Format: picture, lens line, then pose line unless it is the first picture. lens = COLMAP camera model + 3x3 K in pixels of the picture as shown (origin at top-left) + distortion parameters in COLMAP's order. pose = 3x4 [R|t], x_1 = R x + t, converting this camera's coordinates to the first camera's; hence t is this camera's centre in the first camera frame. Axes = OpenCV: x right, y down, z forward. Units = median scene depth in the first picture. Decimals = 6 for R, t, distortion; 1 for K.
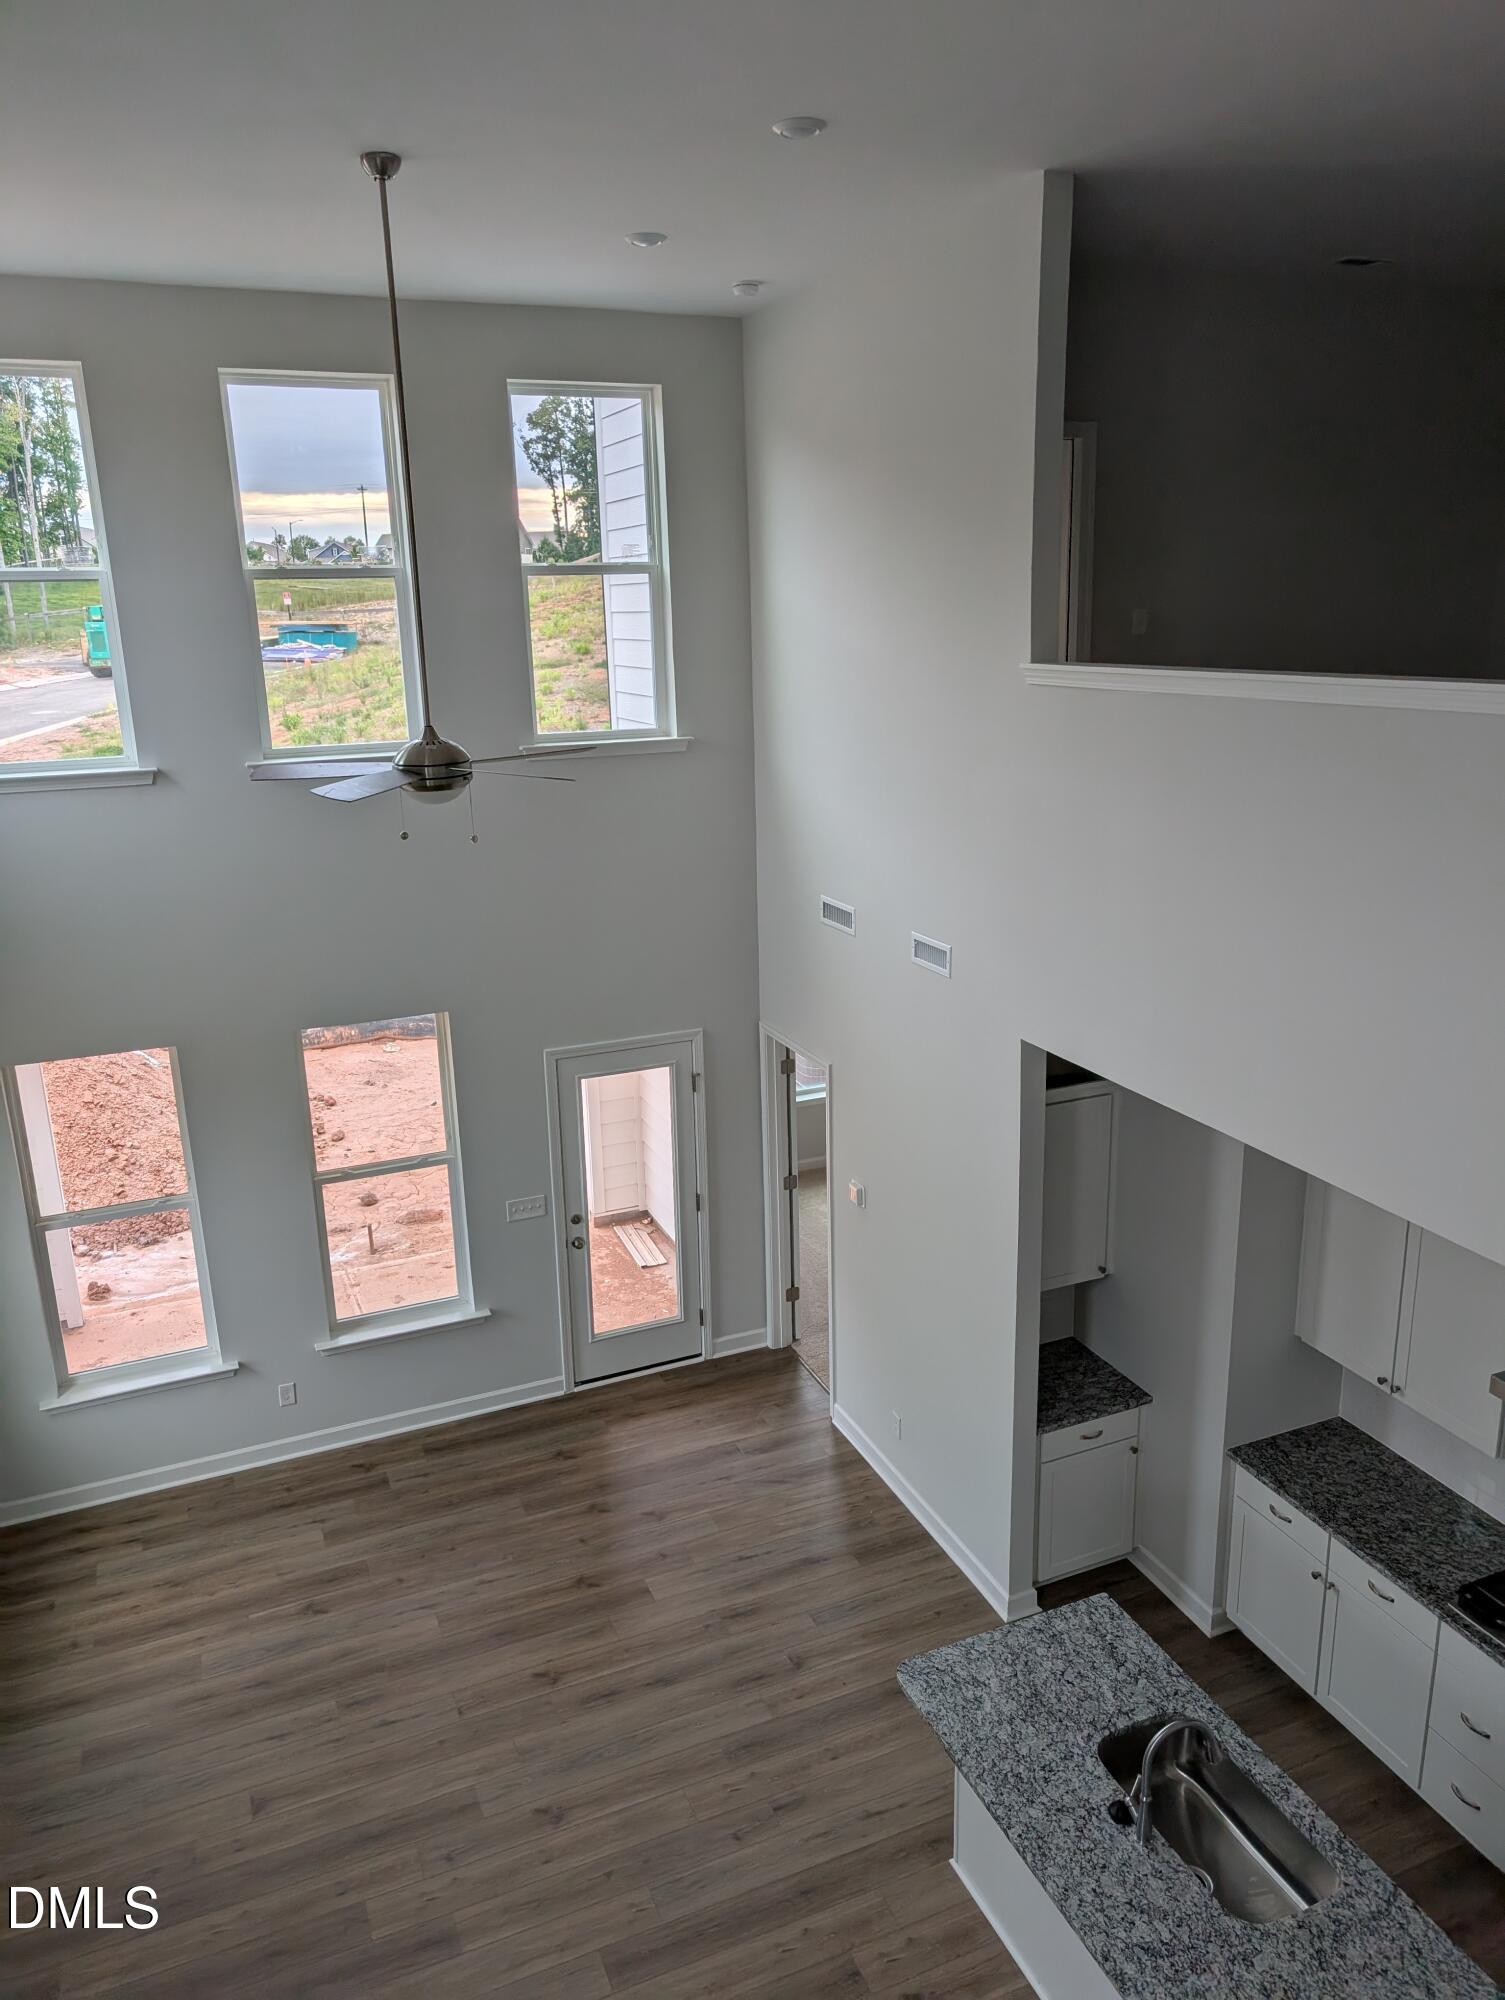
lens RADIAL K [[1440.9, 0, 752.5], [0, 1440.9, 1000.0], [0, 0, 1]] dist [0.003741, 0.001058]
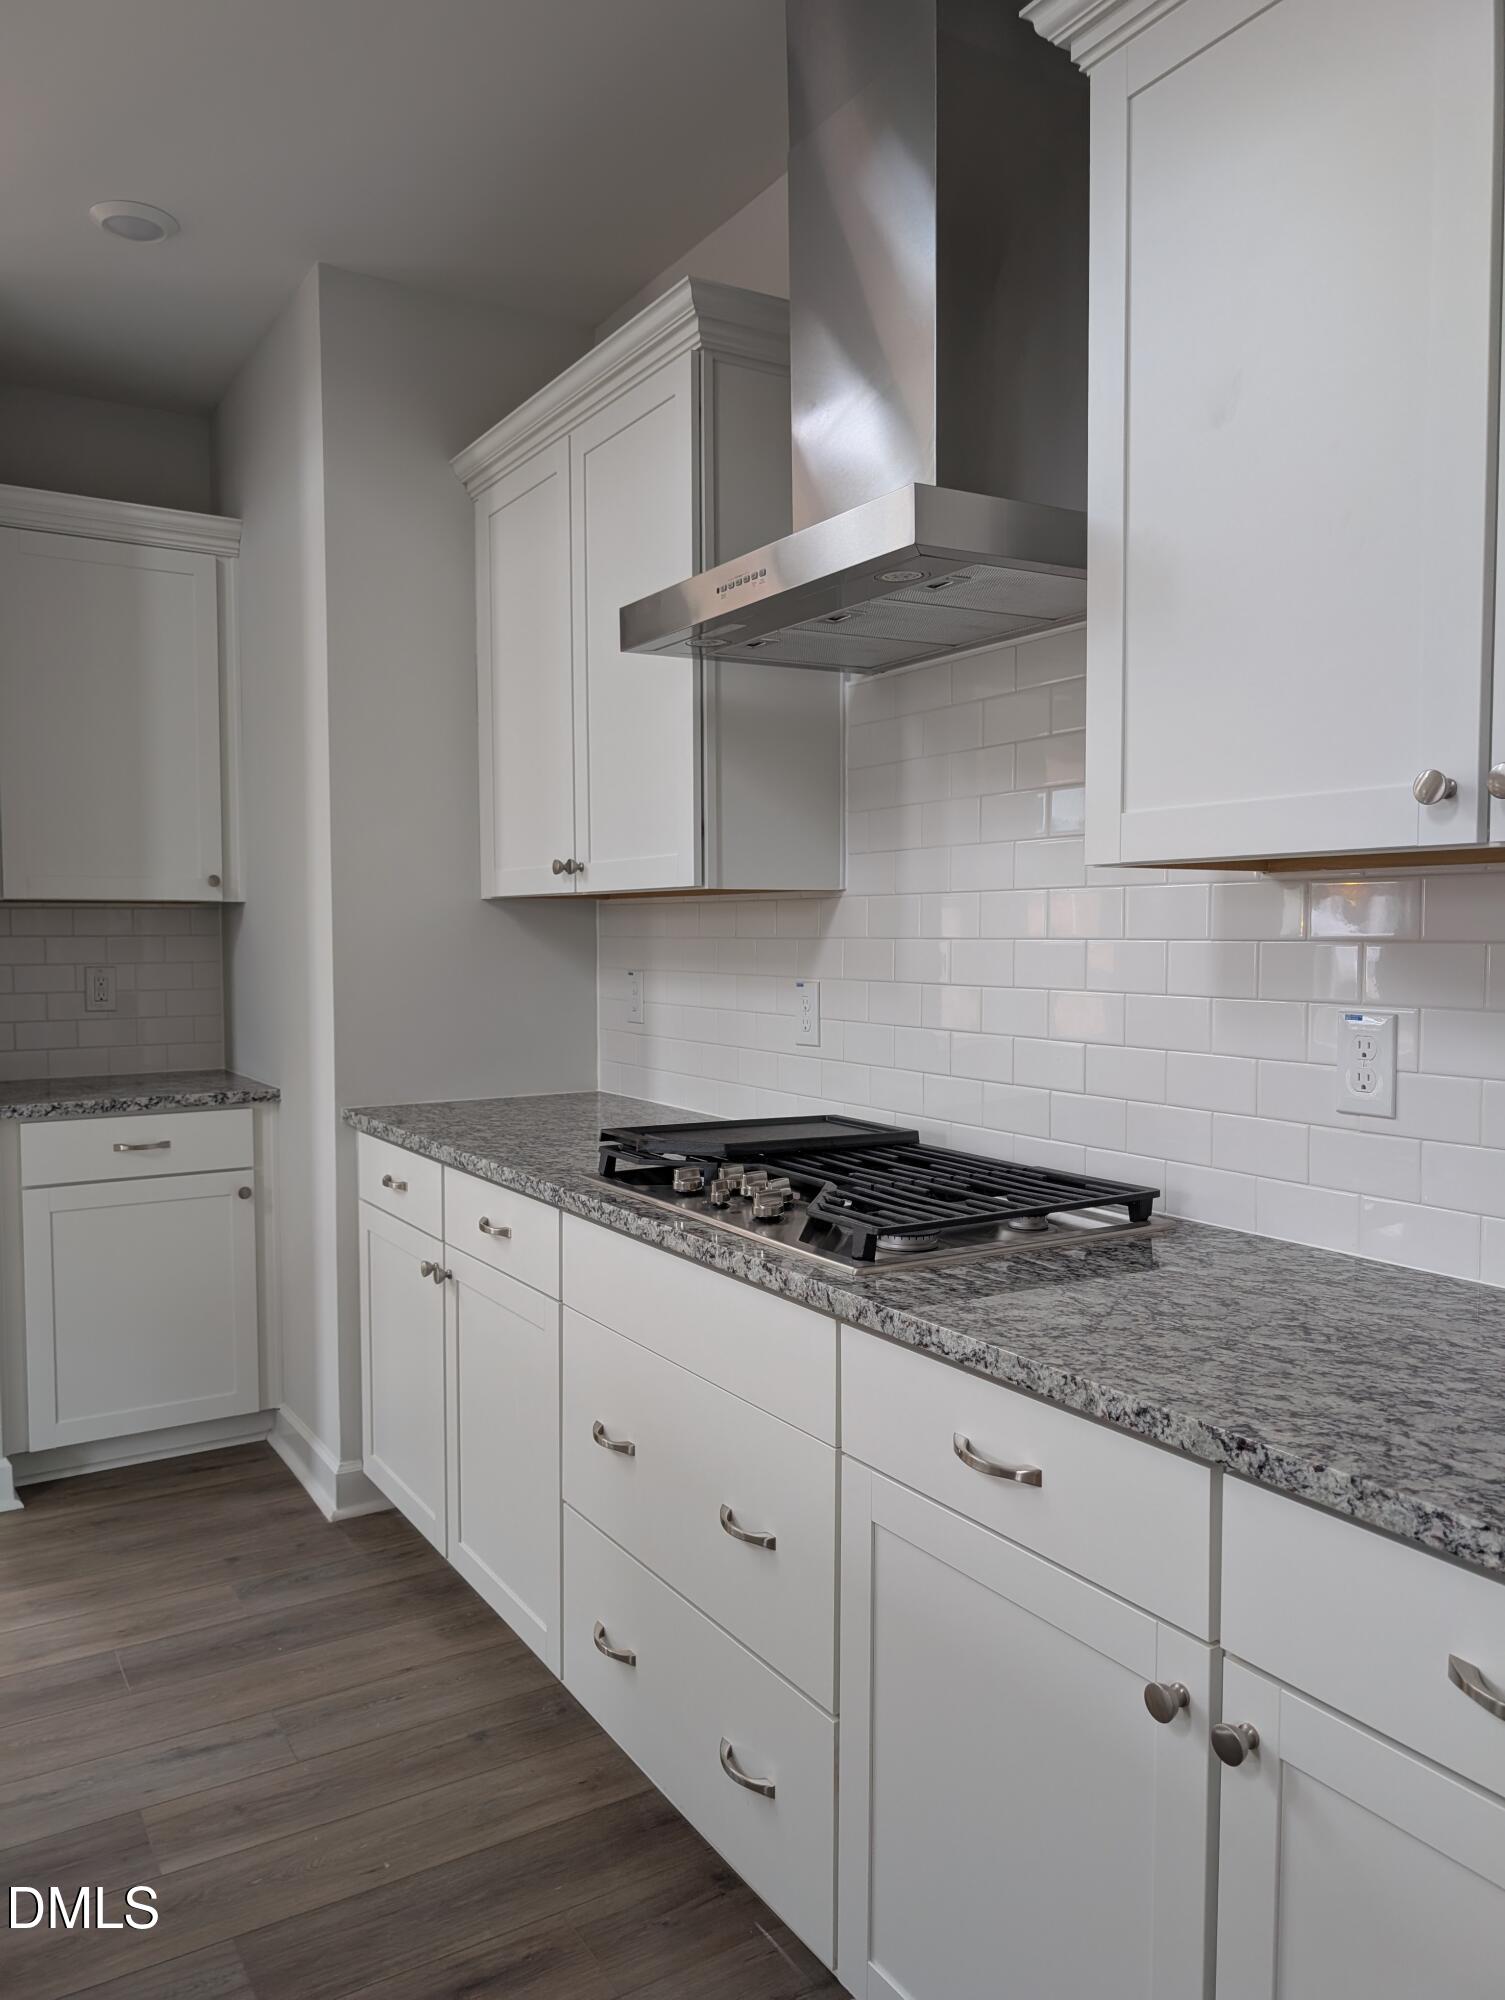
lens RADIAL K [[1433.7, 0, 752.5], [0, 1433.7, 1000.0], [0, 0, 1]] dist [0.041686, -0.082911]
pose [[0.986866, 0.019690, 0.160339, 0.414763], [0.017167, 0.974141, -0.225286, 0.417108], [-0.160629, 0.225080, 0.961009, 0.498872]]
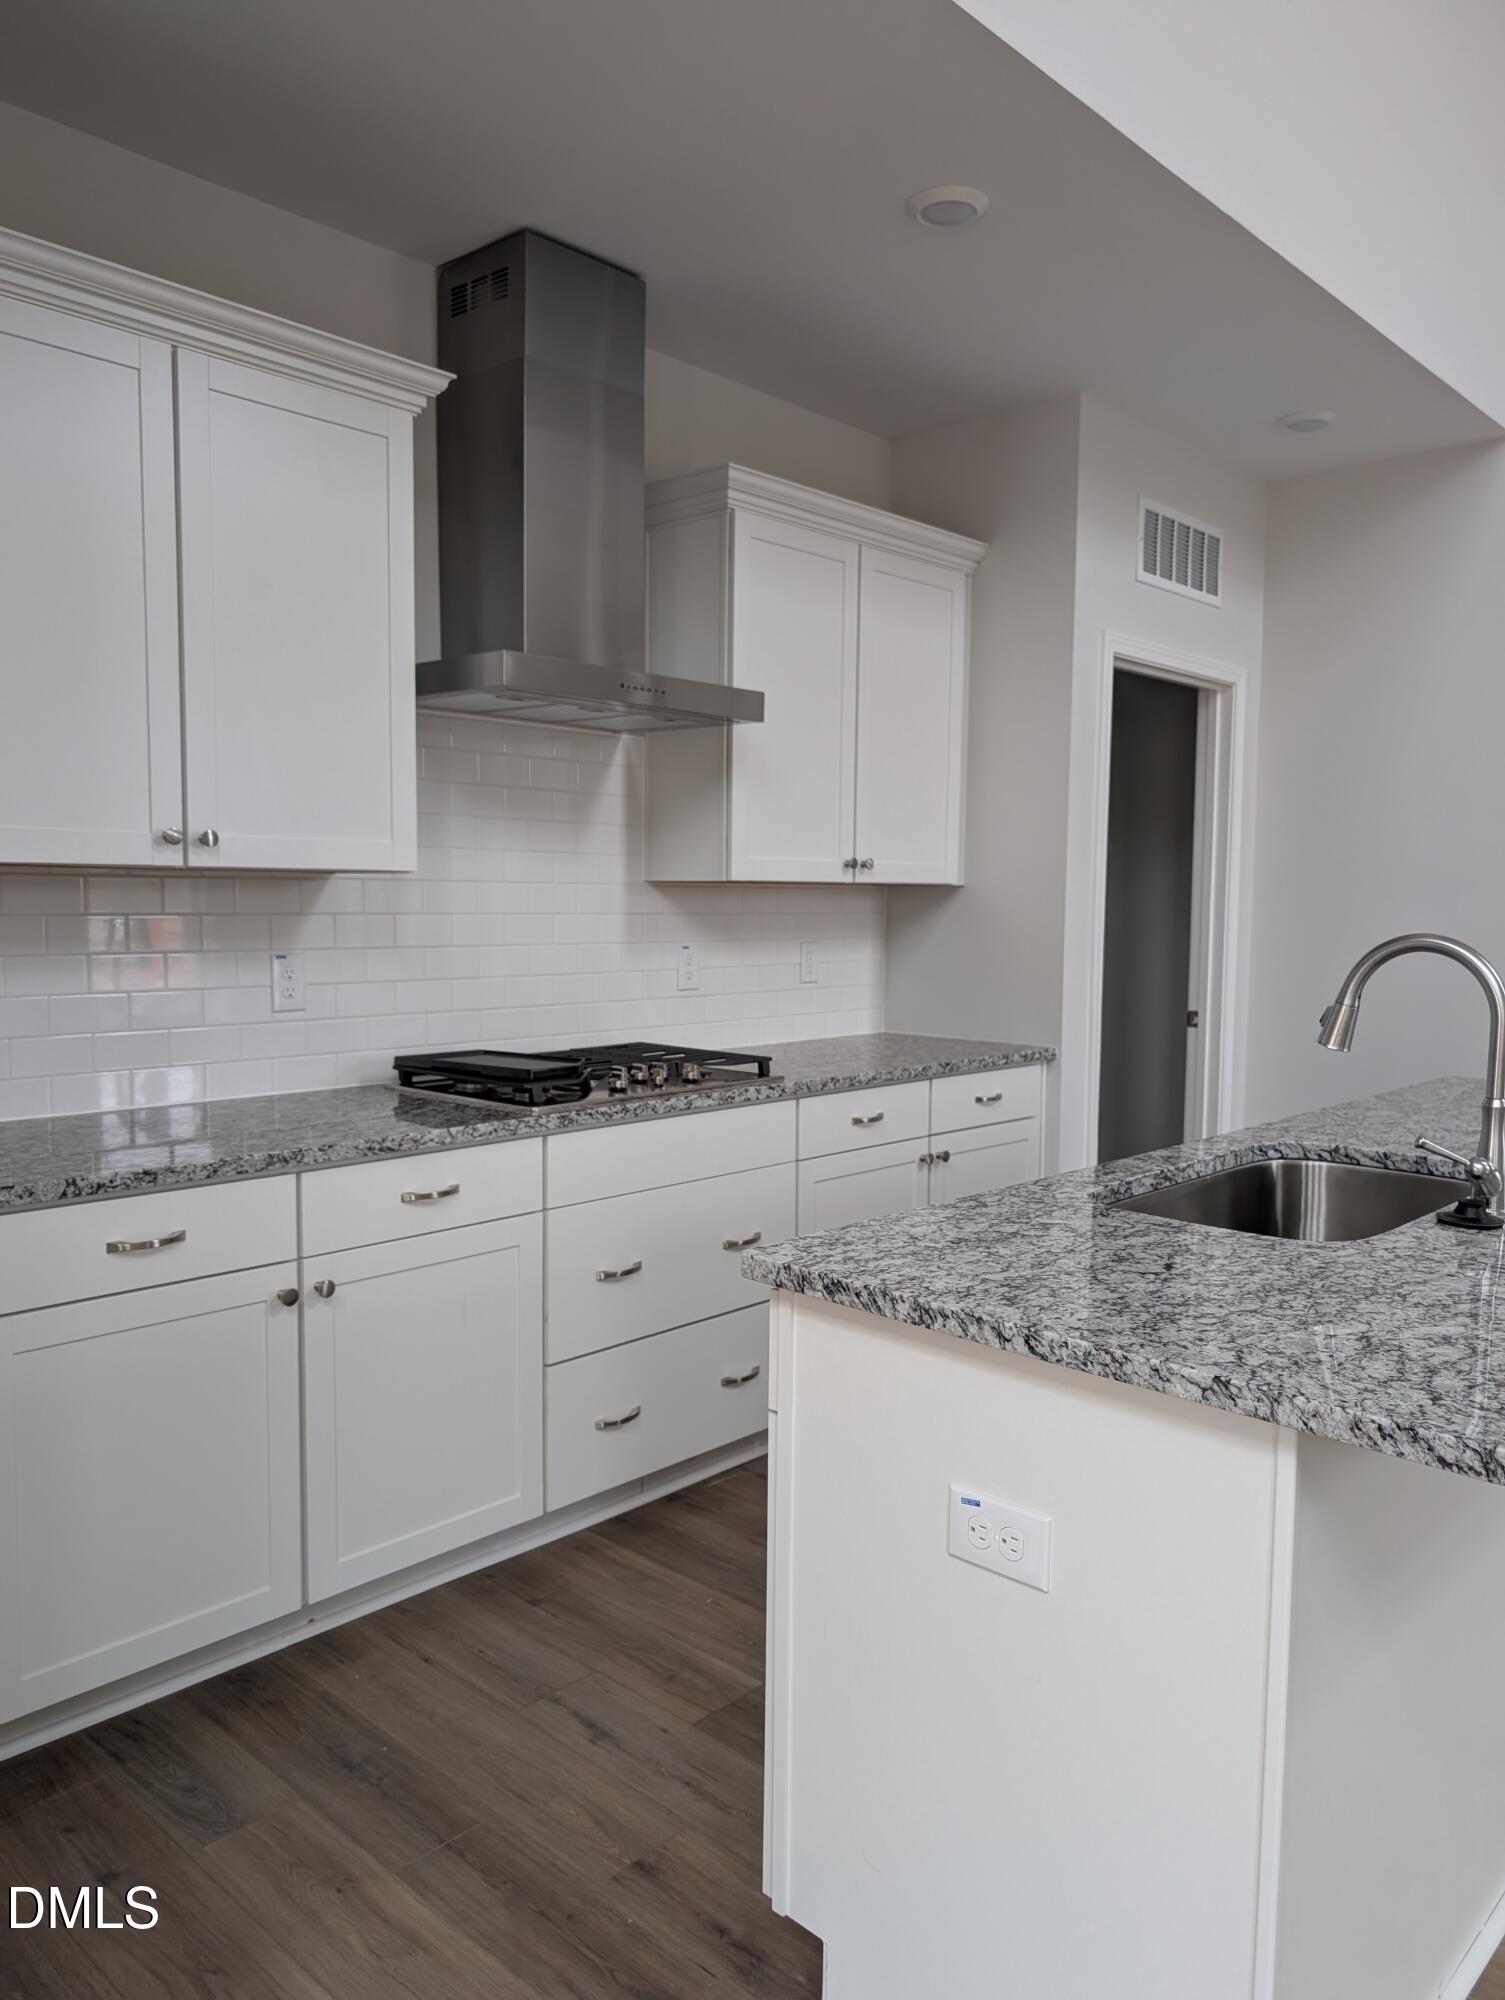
lens RADIAL K [[1433.7, 0, 752.5], [0, 1433.7, 1000.0], [0, 0, 1]] dist [0.041686, -0.082911]
pose [[-0.415343, -0.037663, 0.908885, -0.045931], [0.249803, 0.956009, 0.153771, 0.281338], [-0.874694, 0.290909, -0.387663, 1.010812]]
